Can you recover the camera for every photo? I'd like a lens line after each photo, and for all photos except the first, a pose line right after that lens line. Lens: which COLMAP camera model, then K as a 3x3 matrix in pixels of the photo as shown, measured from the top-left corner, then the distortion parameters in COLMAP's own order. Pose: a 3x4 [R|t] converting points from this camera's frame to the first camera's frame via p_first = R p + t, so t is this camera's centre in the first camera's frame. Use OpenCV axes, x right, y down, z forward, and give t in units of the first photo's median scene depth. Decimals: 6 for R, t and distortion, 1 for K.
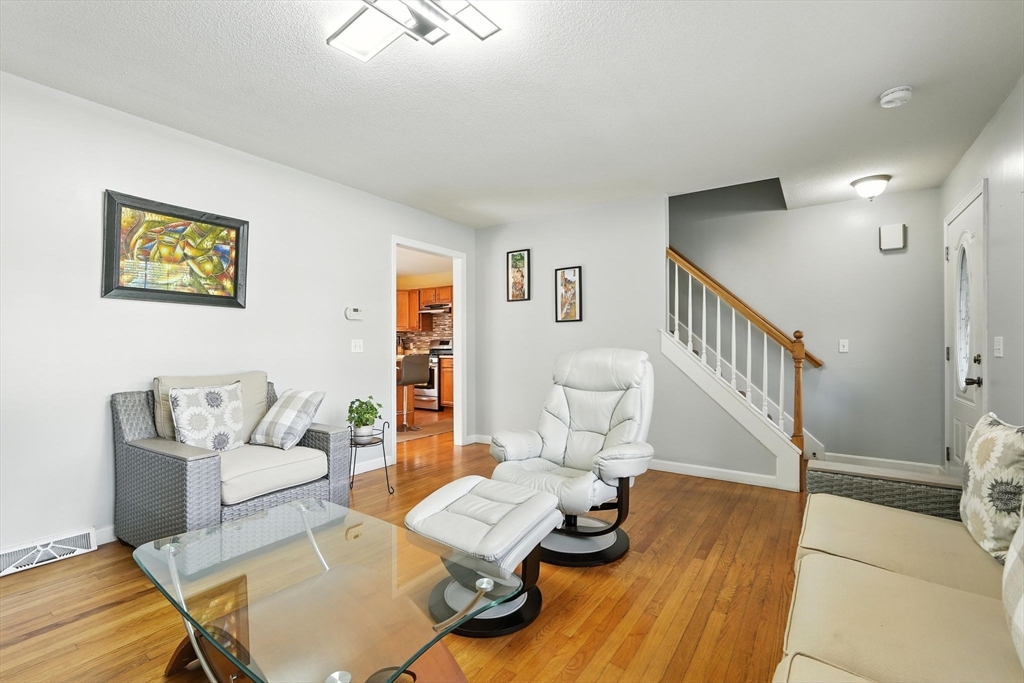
lens RADIAL K [[448.8, 0, 513.0], [0, 448.8, 342.0], [0, 0, 1]] dist [-0.005606, 0.000801]
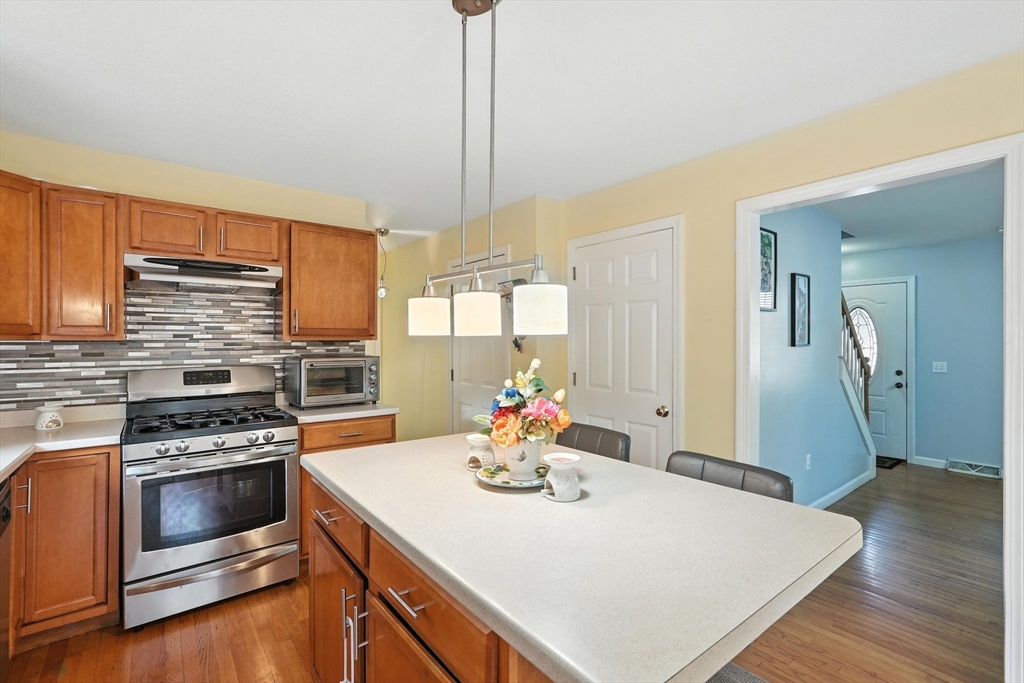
lens RADIAL K [[459.2, 0, 512.0], [0, 459.2, 341.5], [0, 0, 1]] dist [-0.001832, 0.000930]
pose [[0.294289, -0.000278, 0.955716, -1.143573], [-0.008081, 0.999963, 0.002779, -0.077310], [-0.955682, -0.008541, 0.294276, 1.866955]]
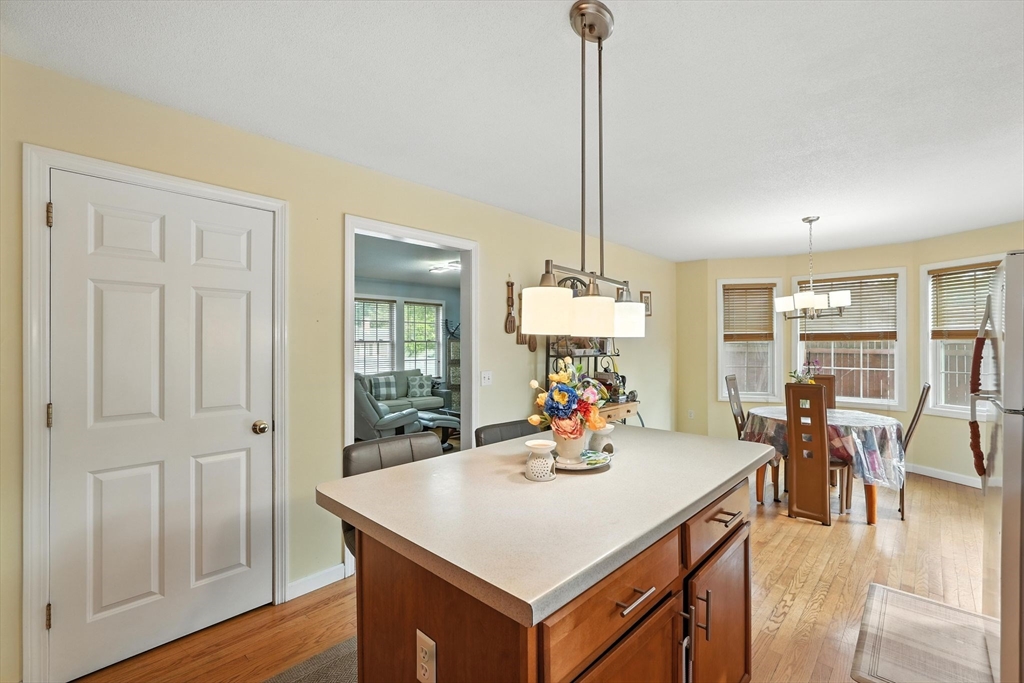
lens RADIAL K [[448.8, 0, 513.0], [0, 448.8, 342.0], [0, 0, 1]] dist [-0.005606, 0.000801]
pose [[-0.988941, 0.004783, 0.148235, -0.685074], [0.003644, 0.999962, -0.007953, -0.072001], [-0.148268, -0.007324, -0.988920, 2.553482]]
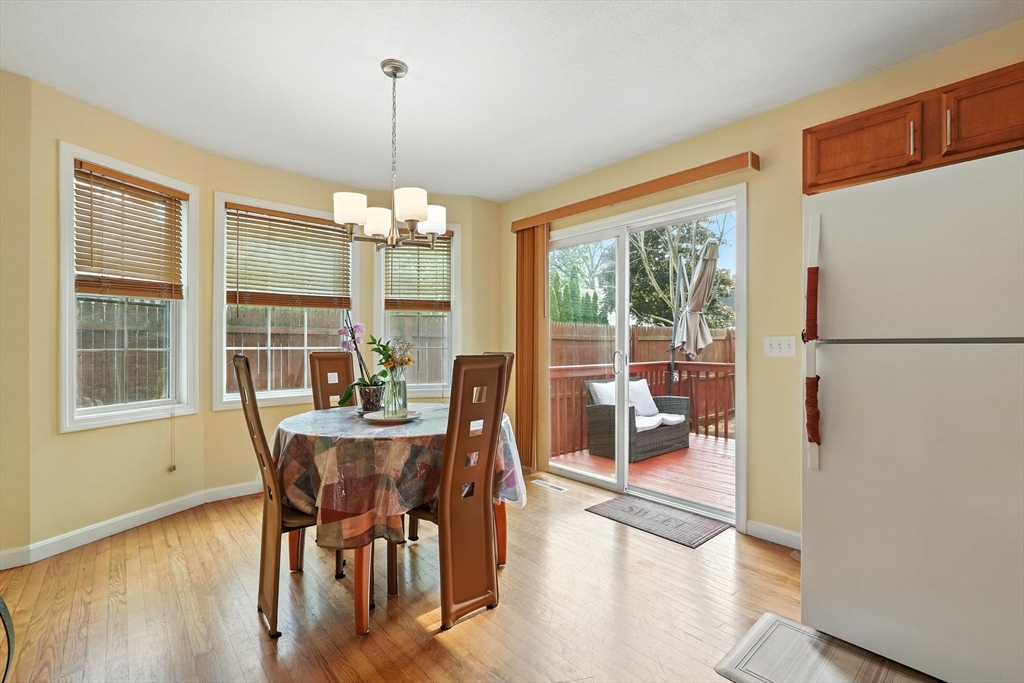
lens RADIAL K [[455.2, 0, 508.5], [0, 455.2, 343.7], [0, 0, 1]] dist [-0.004962, -0.000770]
pose [[-0.245336, 0.000890, -0.969438, -0.679644], [0.003796, 0.999993, -0.000043, 0.012888], [0.969431, -0.003691, -0.245338, 1.496362]]
